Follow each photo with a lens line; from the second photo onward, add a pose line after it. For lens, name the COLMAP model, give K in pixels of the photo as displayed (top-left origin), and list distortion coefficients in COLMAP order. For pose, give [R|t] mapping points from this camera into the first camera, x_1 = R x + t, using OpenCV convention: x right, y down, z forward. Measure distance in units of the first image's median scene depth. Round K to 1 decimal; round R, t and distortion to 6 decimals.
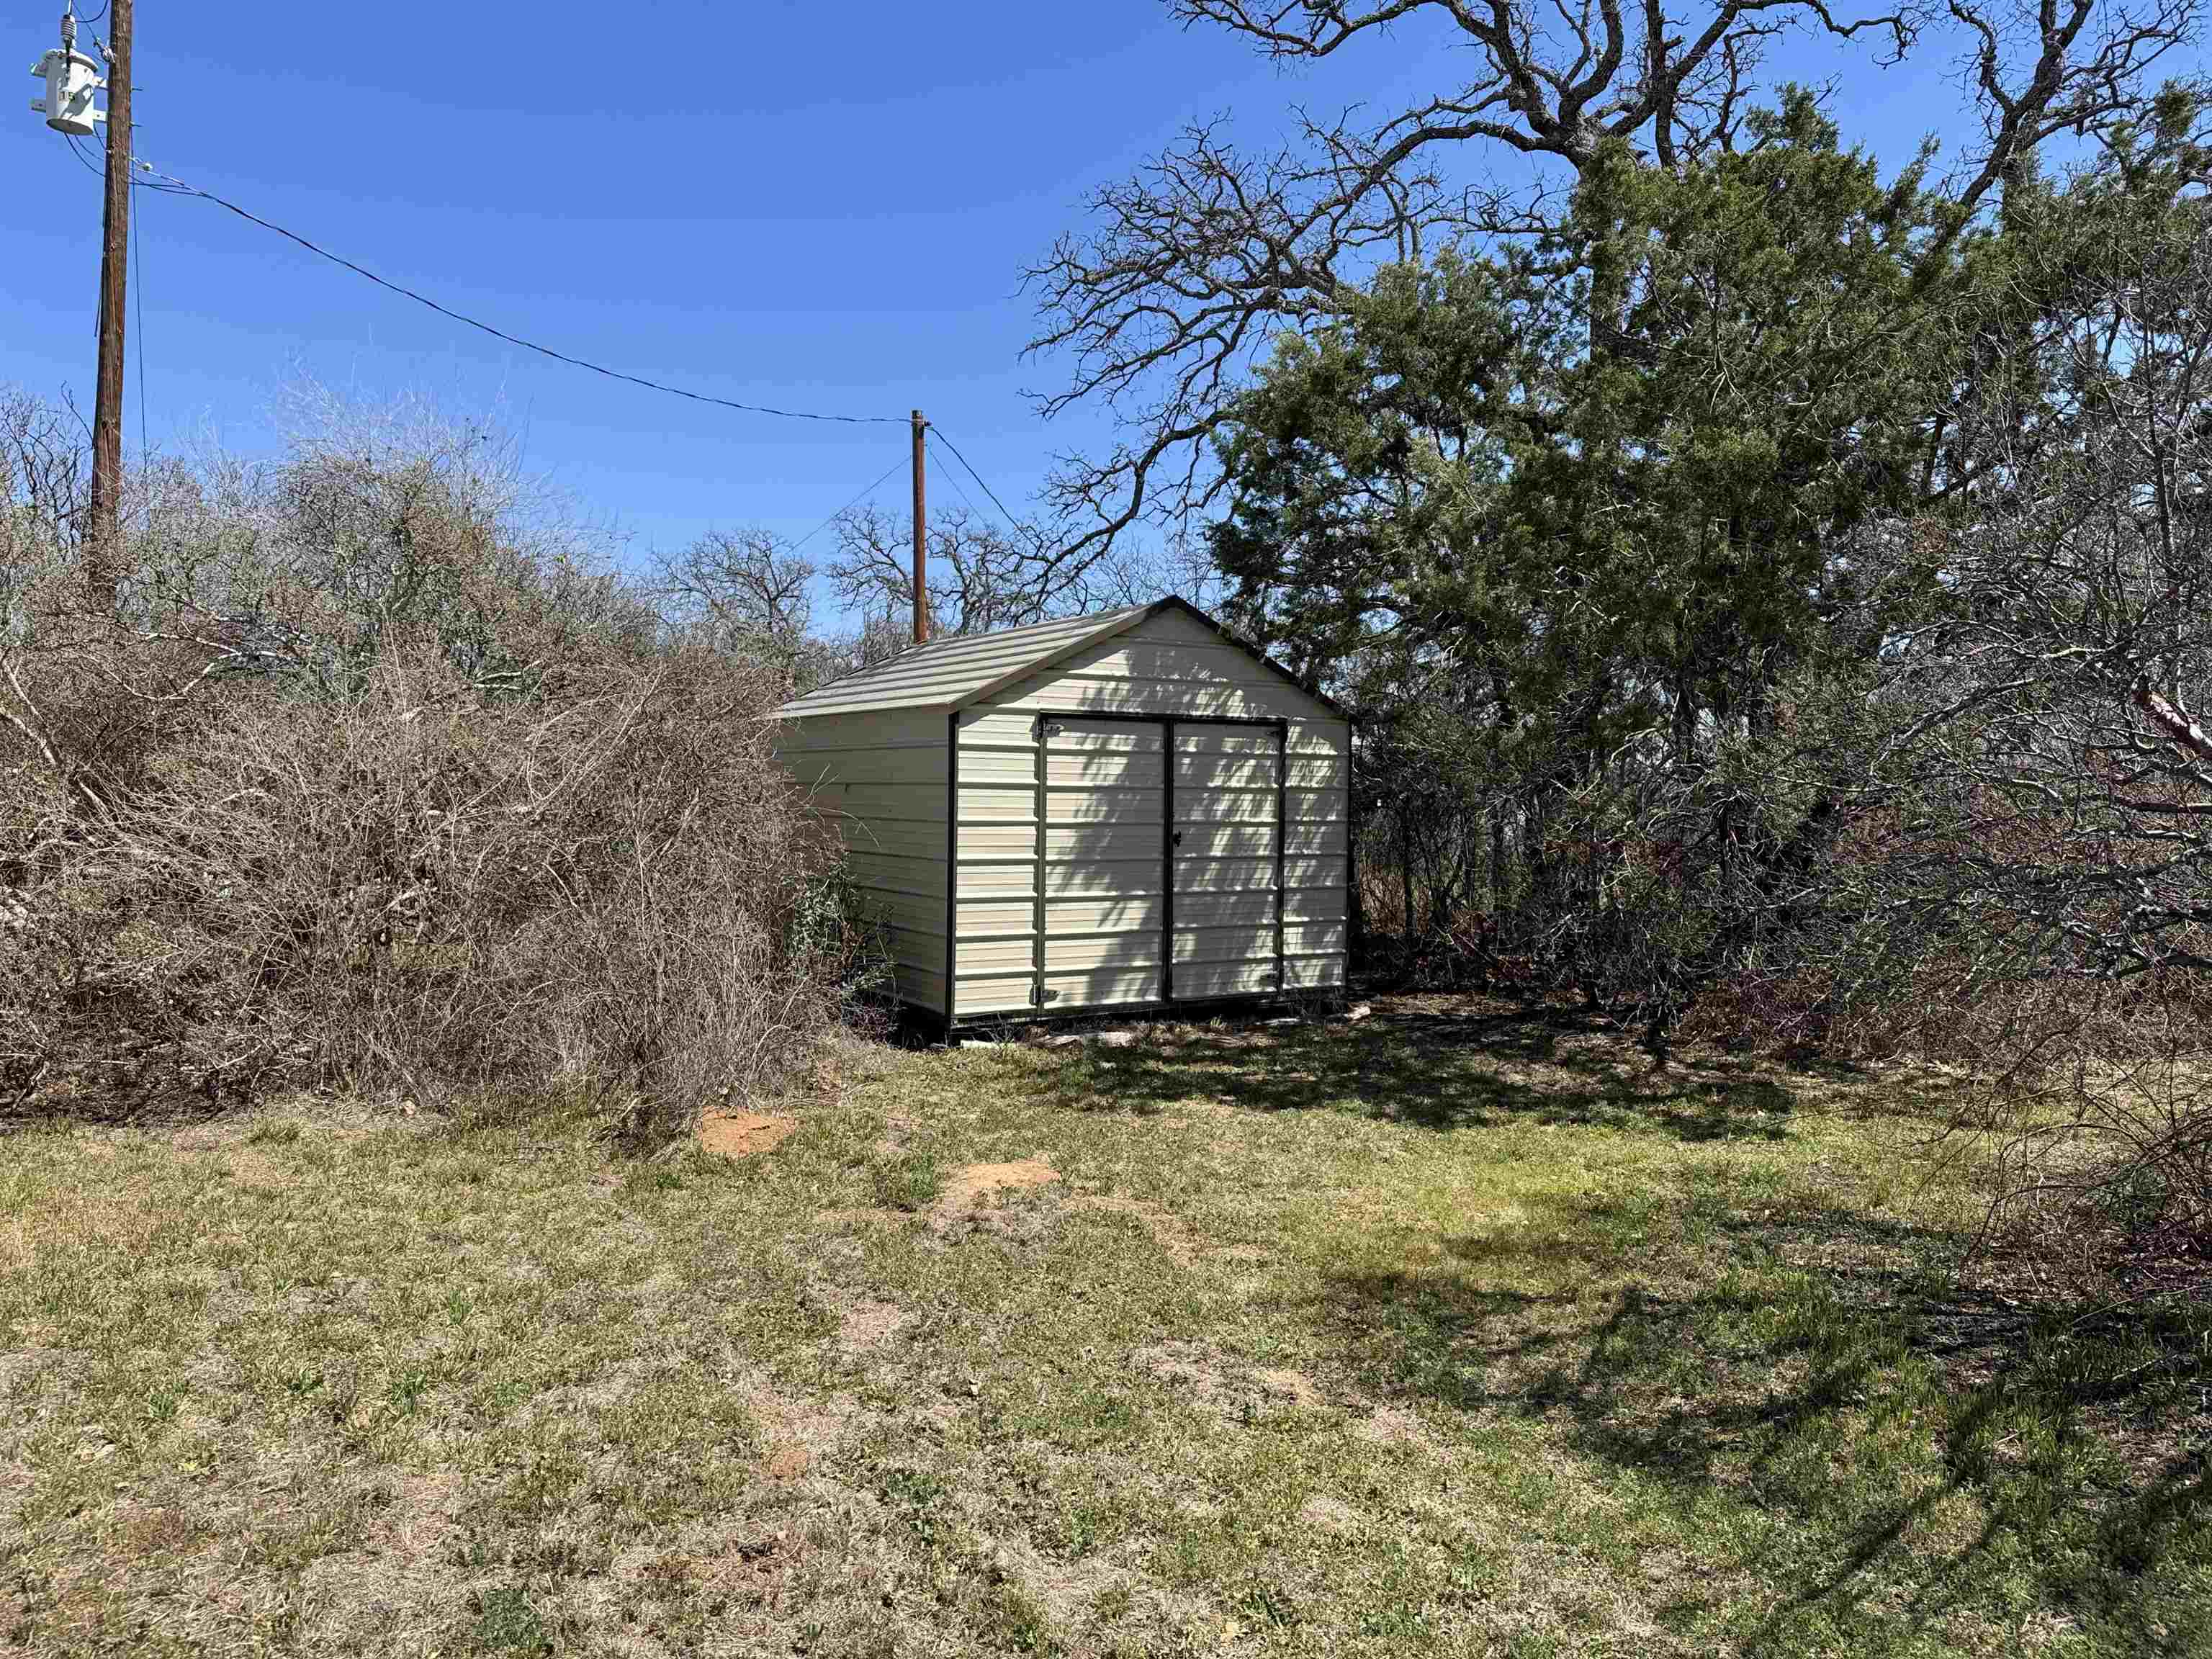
lens RADIAL K [[1537.9, 0, 1107.5], [0, 1537.9, 829.6], [0, 0, 1]] dist [0.089090, -0.000809]
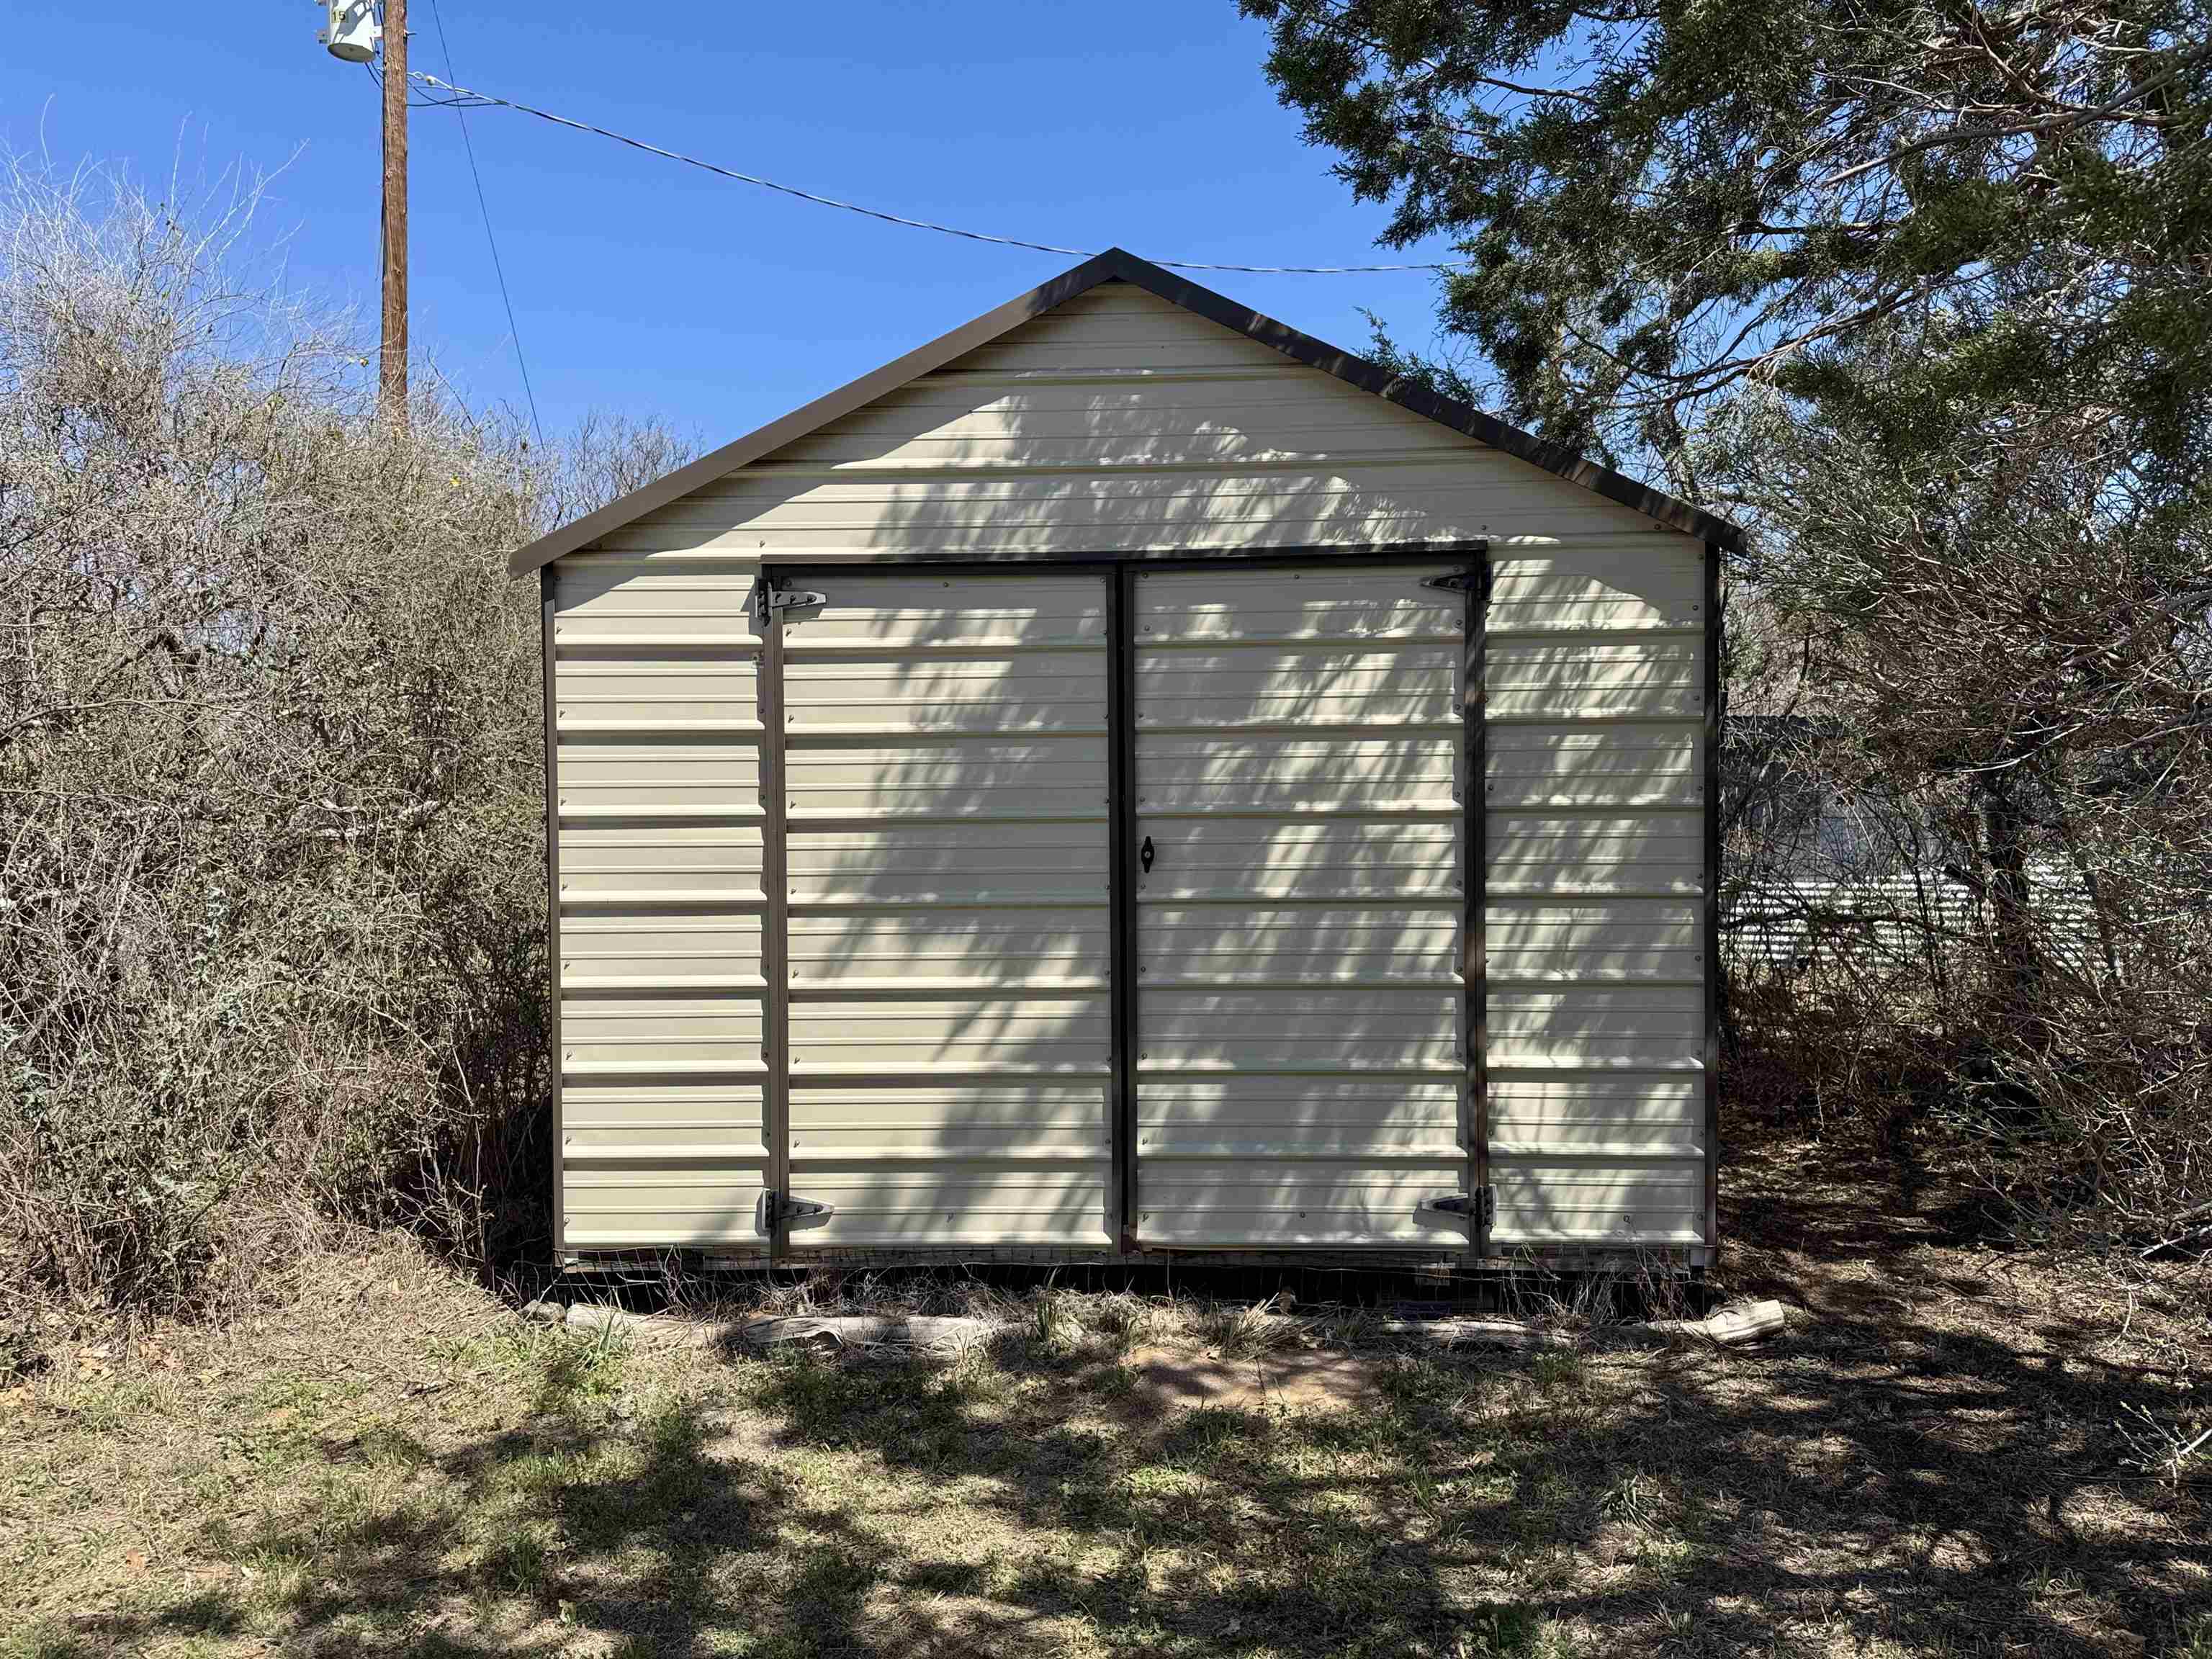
lens RADIAL K [[1537.9, 0, 1103.0], [0, 1537.9, 835.2], [0, 0, 1]] dist [0.089090, -0.000809]
pose [[0.822743, -0.003973, -0.568400, 0.274873], [0.008993, 0.999941, 0.006029, -0.001457], [0.568343, -0.010072, 0.822730, 0.669969]]
